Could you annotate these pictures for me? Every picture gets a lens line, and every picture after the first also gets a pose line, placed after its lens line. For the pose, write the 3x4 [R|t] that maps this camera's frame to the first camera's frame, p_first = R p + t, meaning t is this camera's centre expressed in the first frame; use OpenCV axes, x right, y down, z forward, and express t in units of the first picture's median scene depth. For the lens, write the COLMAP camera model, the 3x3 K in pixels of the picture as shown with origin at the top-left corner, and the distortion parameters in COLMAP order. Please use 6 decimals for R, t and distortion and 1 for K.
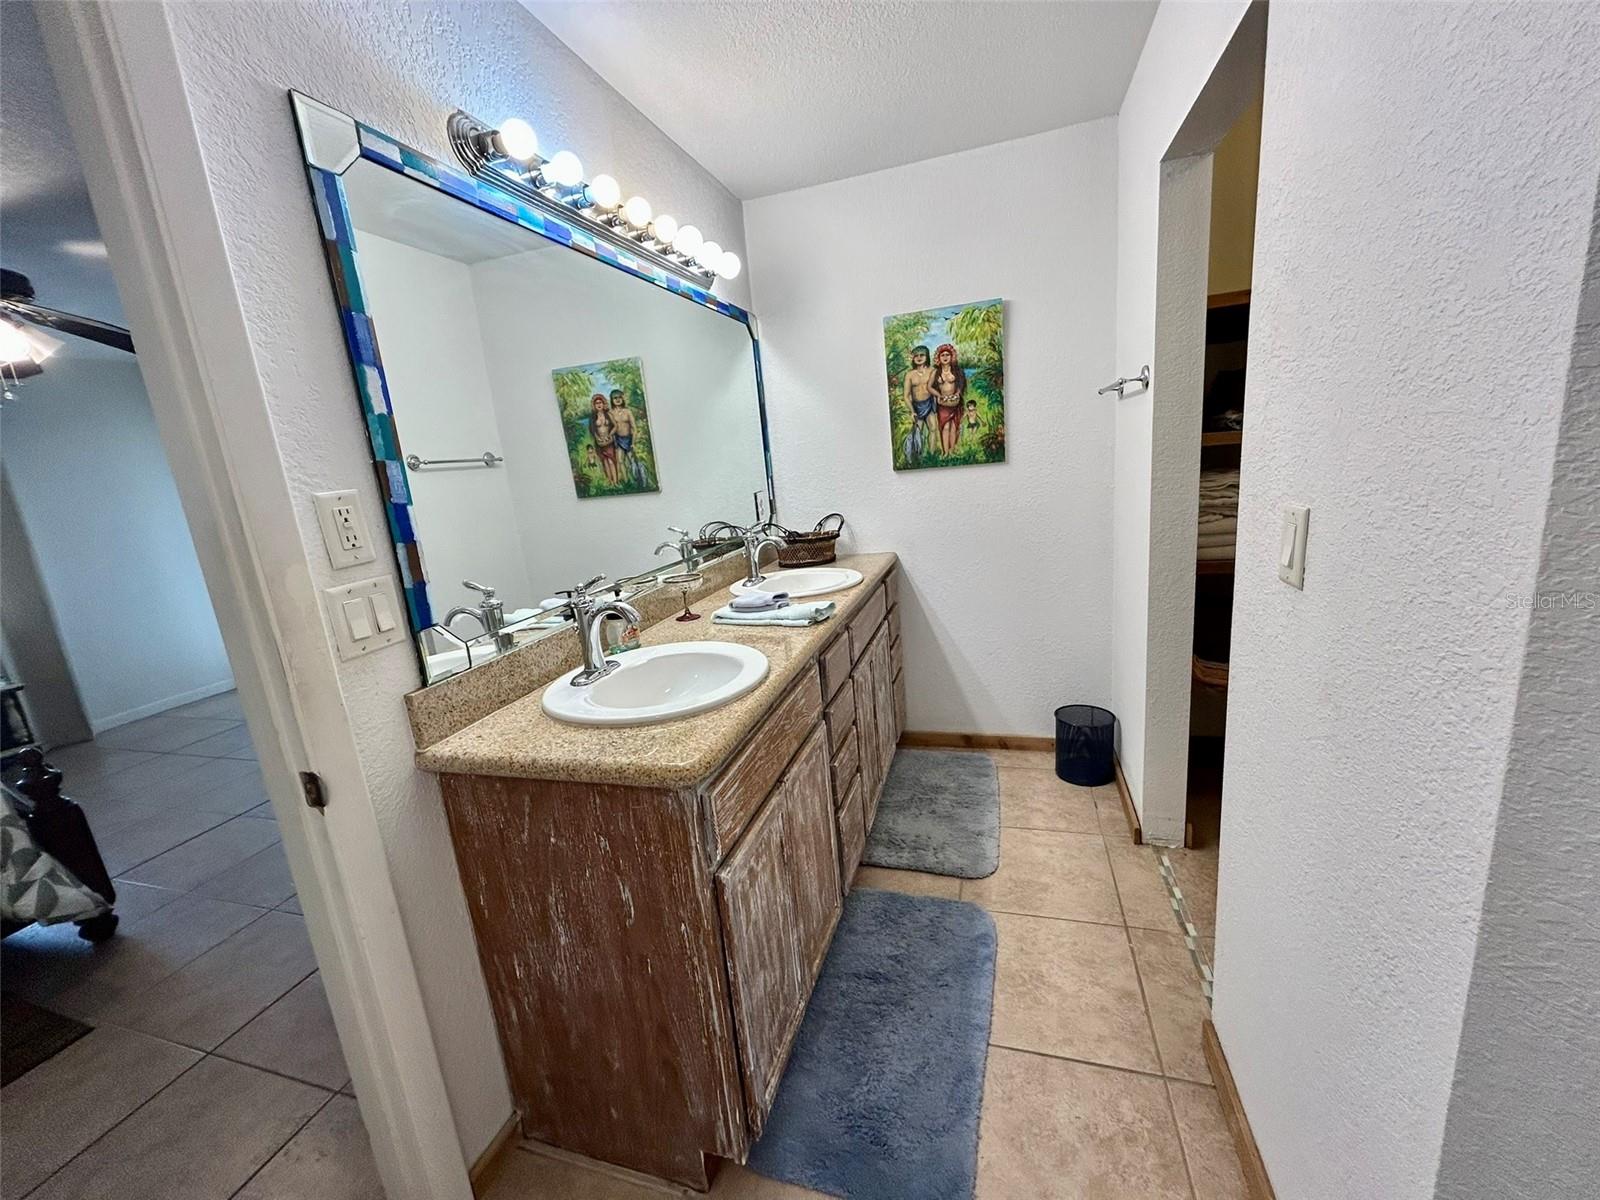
lens RADIAL K [[646.5, 0, 797.4], [0, 646.5, 600.7], [0, 0, 1]] dist [-0.000895, -0.000518]
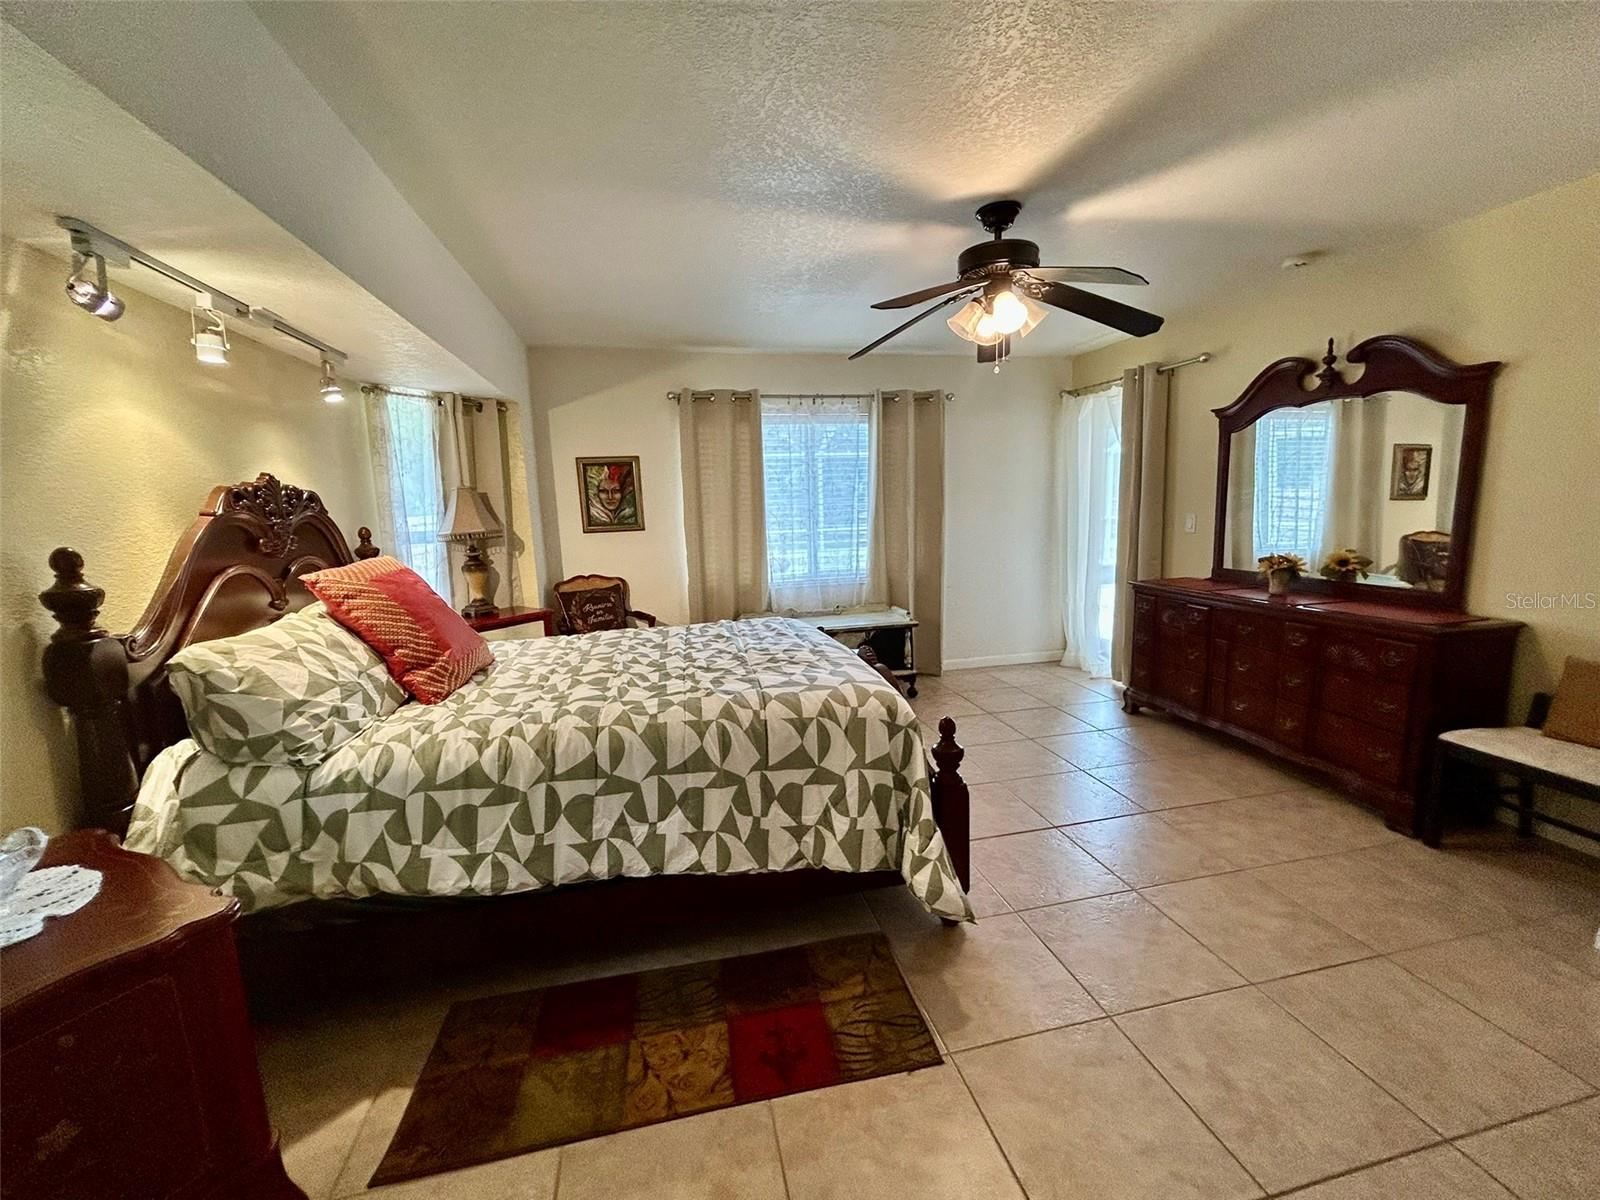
lens RADIAL K [[646.5, 0, 803.9], [0, 646.5, 596.3], [0, 0, 1]] dist [-0.000895, -0.000518]
pose [[0.503778, 0.194059, -0.841754, -0.518917], [-0.203007, 0.973746, 0.102991, -0.015581], [0.839640, 0.118997, 0.529947, 0.265819]]
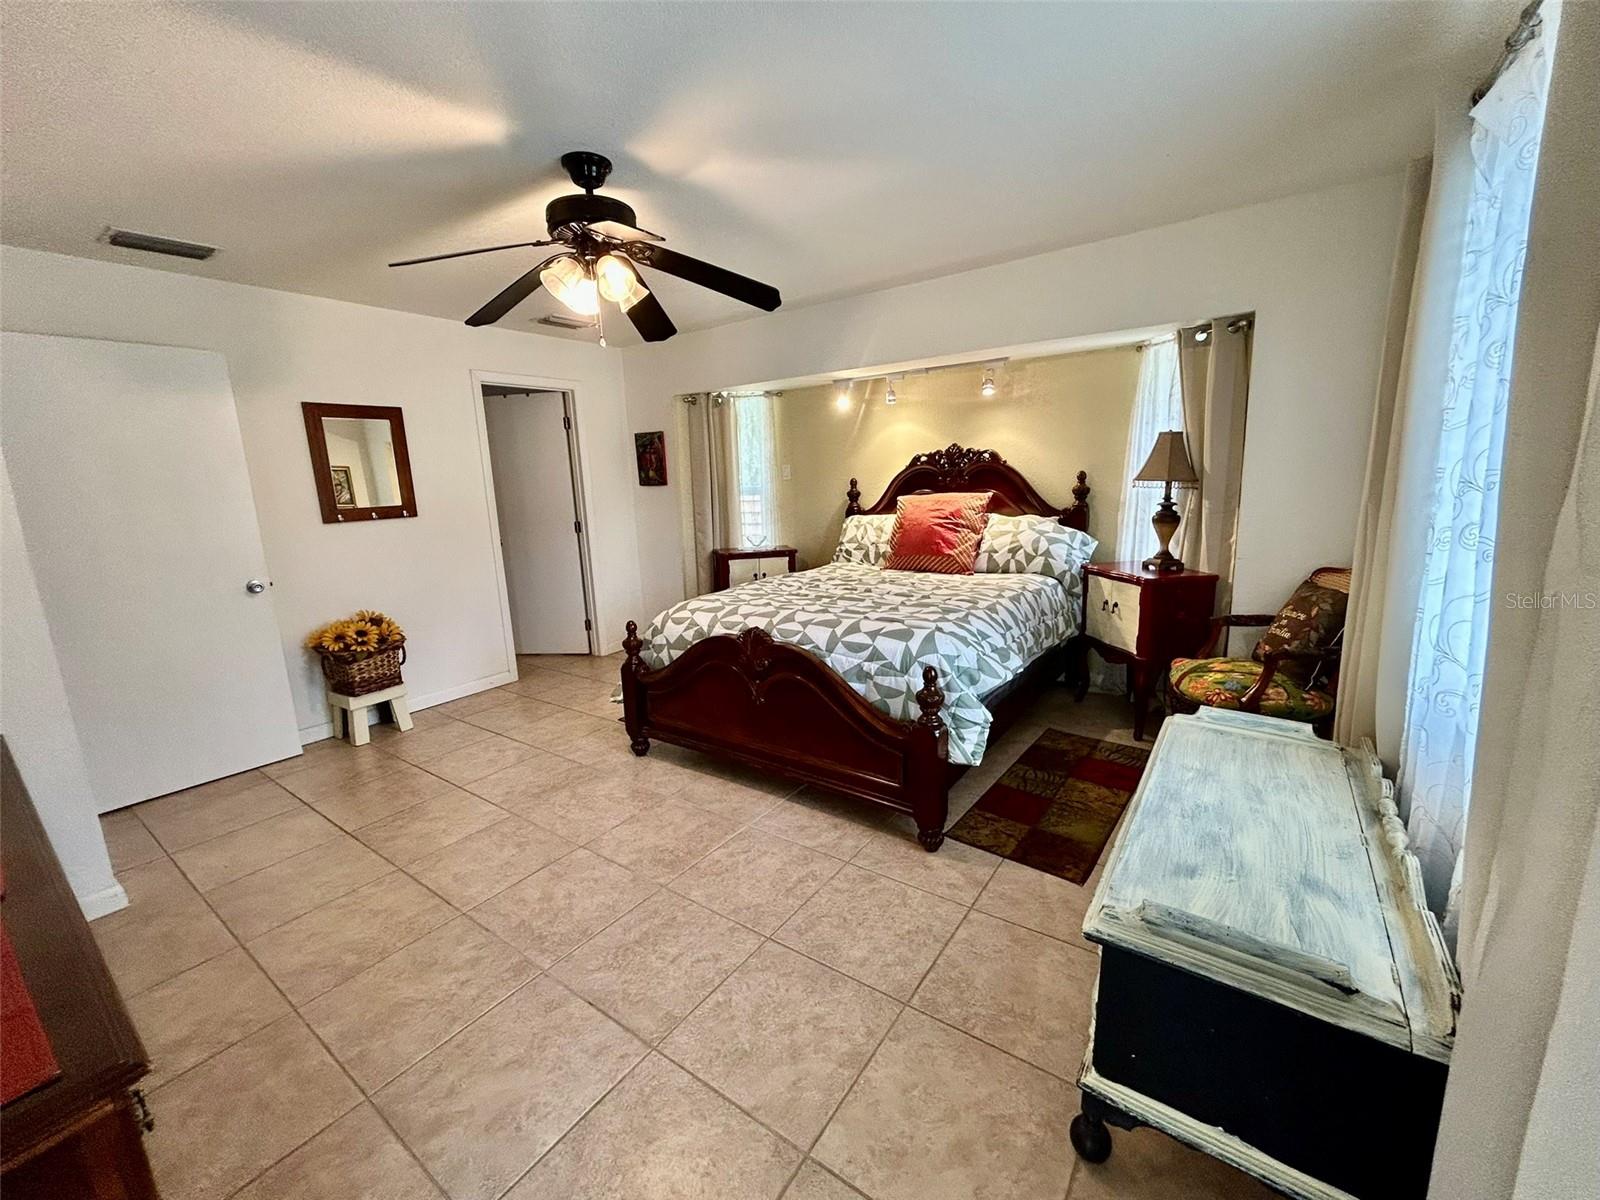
lens RADIAL K [[646.5, 0, 797.3], [0, 646.5, 592.8], [0, 0, 1]] dist [-0.000895, -0.000518]
pose [[-0.942449, 0.065613, 0.327848, -2.159629], [0.188081, 0.914741, 0.357596, -0.337086], [-0.276433, 0.398678, -0.874437, 2.300736]]
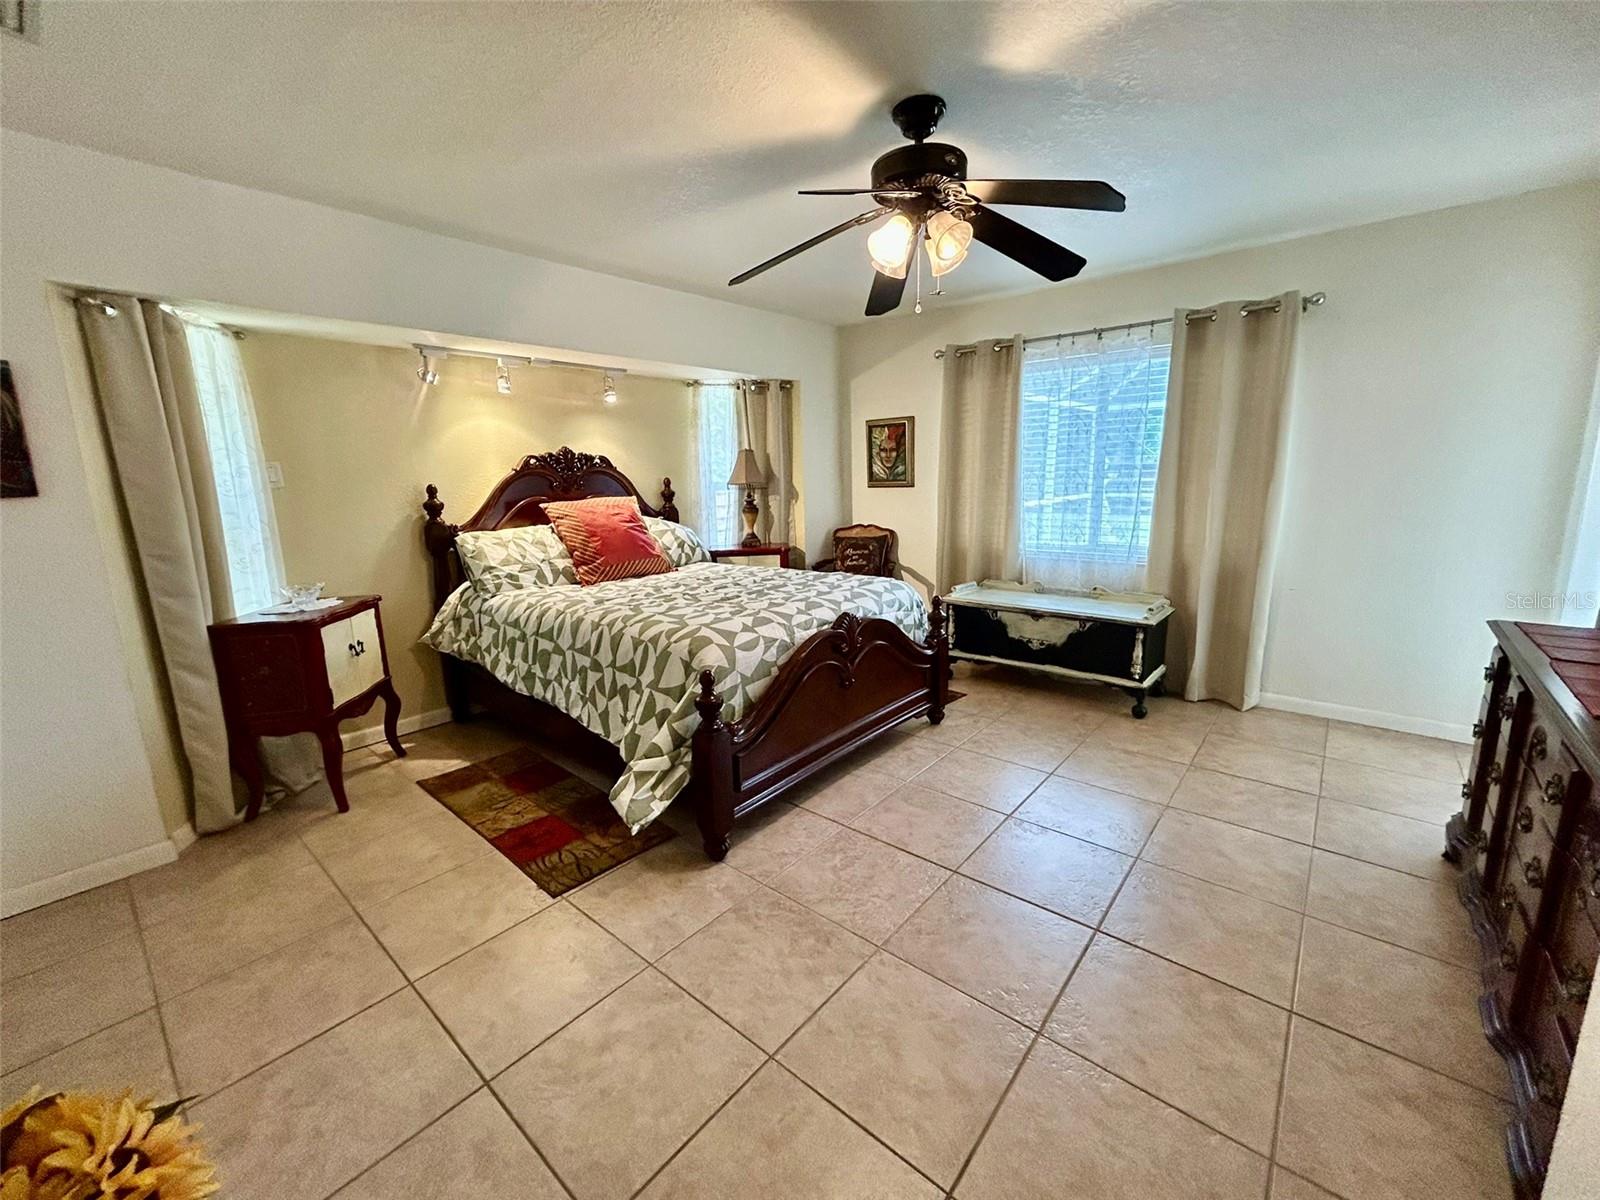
lens RADIAL K [[646.5, 0, 794.0], [0, 646.5, 598.0], [0, 0, 1]] dist [-0.000895, -0.000518]
pose [[-0.390802, 0.271325, -0.879577, -0.340671], [-0.148889, 0.924353, 0.351290, -0.300429], [0.908353, 0.268244, -0.320842, 1.485559]]
